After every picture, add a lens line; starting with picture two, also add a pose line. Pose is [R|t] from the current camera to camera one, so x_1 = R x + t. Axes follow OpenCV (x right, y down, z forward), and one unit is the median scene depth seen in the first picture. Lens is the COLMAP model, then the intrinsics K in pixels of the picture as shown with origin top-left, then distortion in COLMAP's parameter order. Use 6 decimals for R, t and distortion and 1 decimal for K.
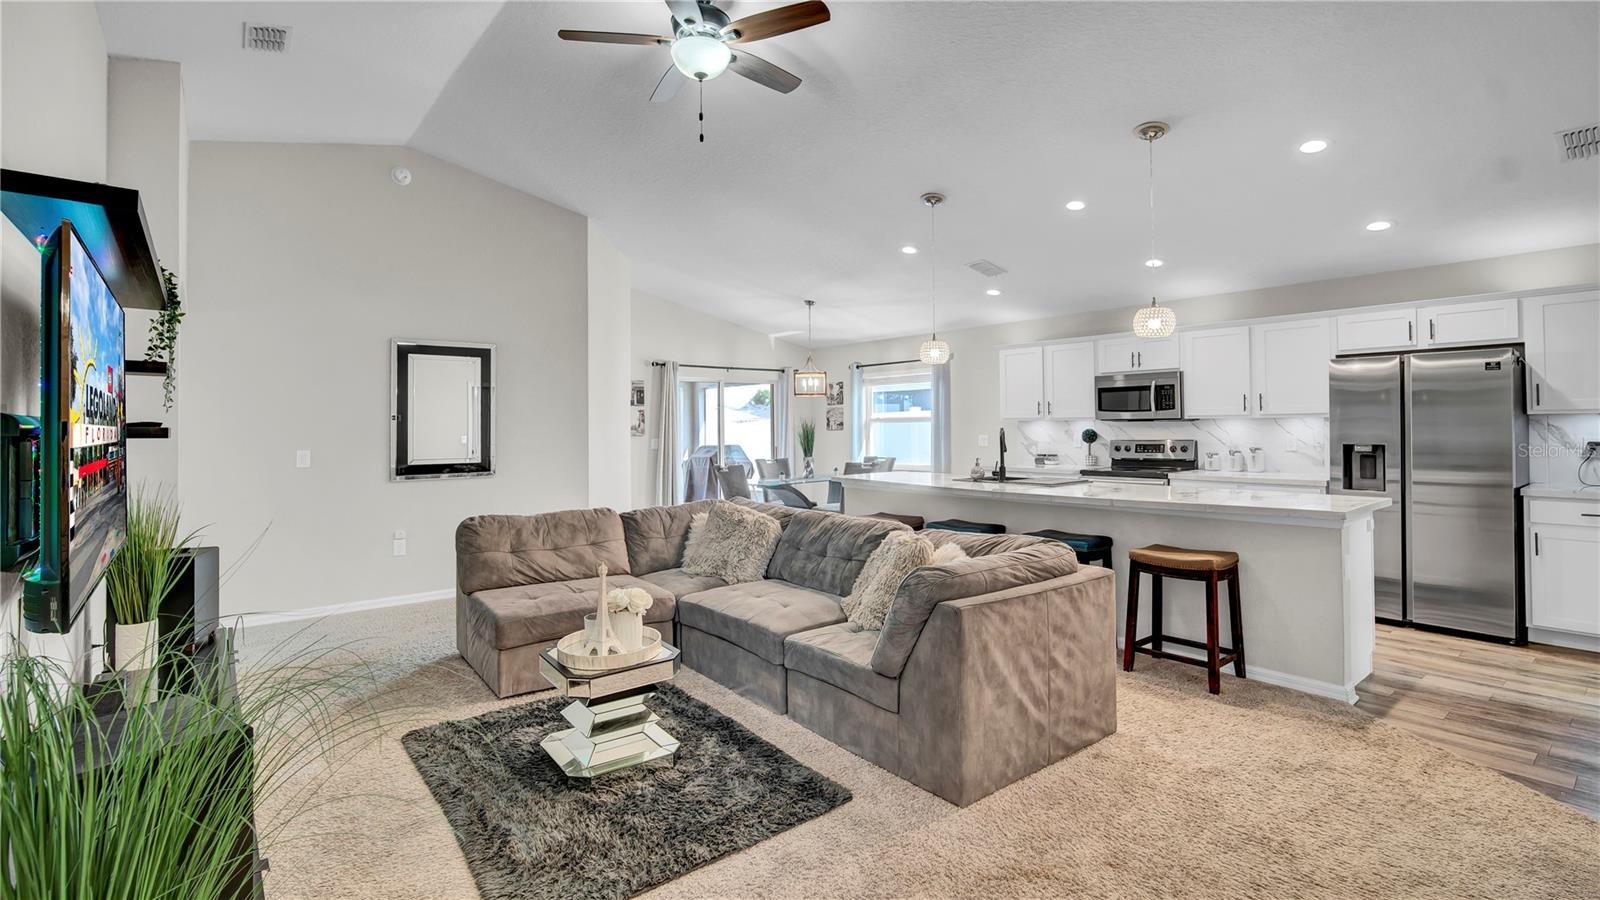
lens RADIAL K [[713.4, 0, 805.1], [0, 713.4, 415.6], [0, 0, 1]] dist [-0.006852, 0.002256]
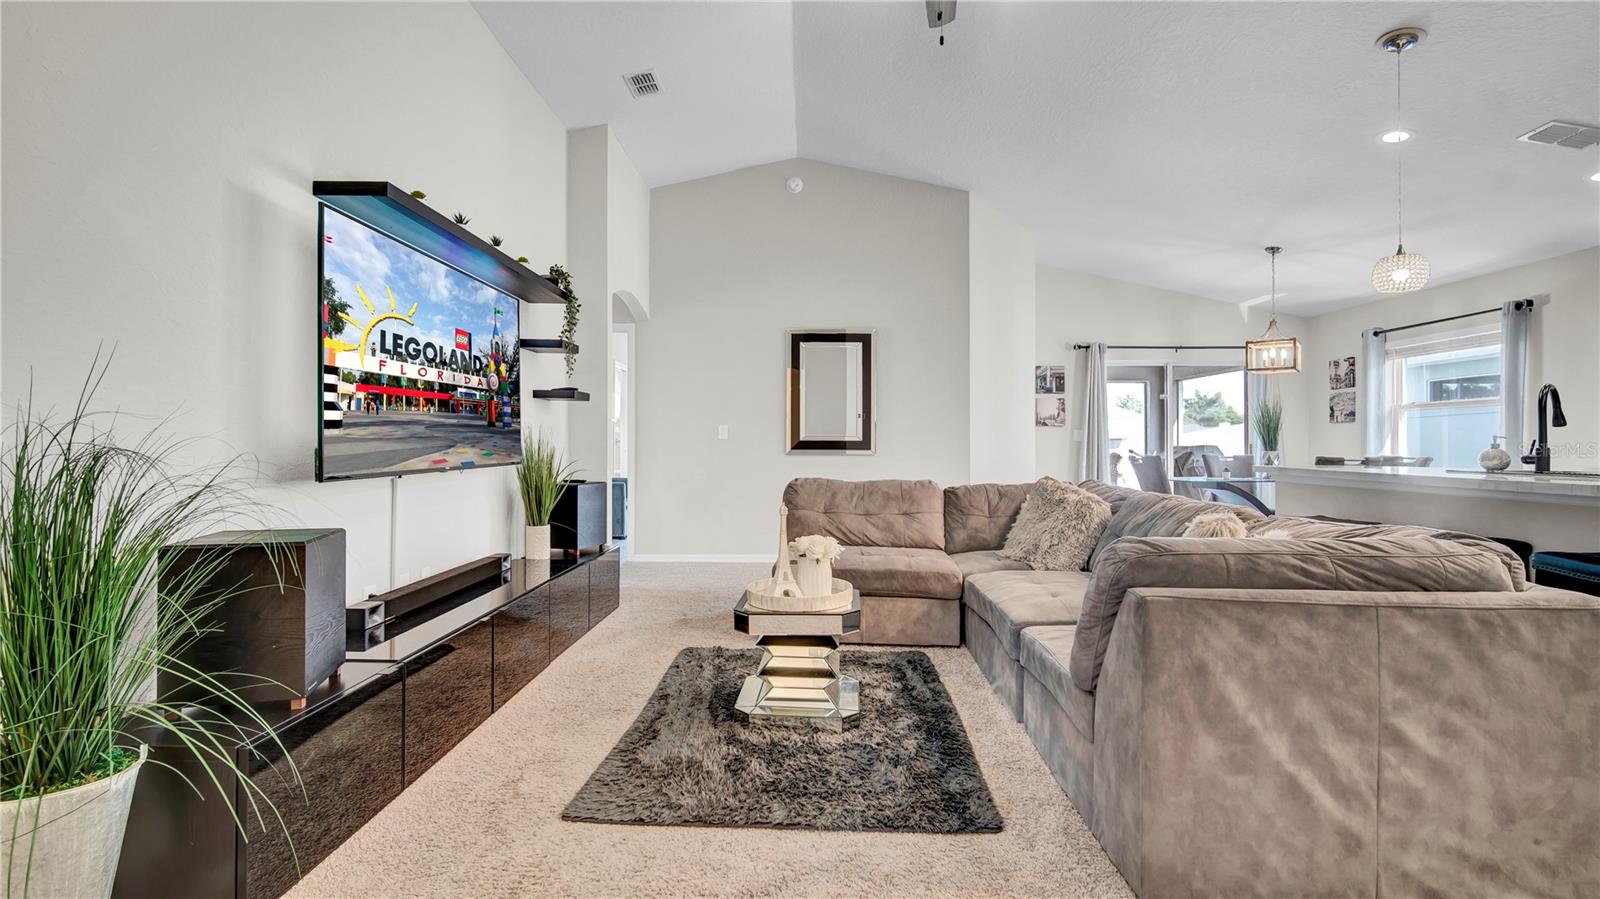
lens RADIAL K [[713.4, 0, 791.3], [0, 713.4, 434.9], [0, 0, 1]] dist [-0.006852, 0.002256]
pose [[0.761983, 0.005490, -0.647573, 0.226634], [0.001525, 0.999946, 0.010271, 0.066865], [0.647595, -0.008814, 0.761934, 0.173337]]
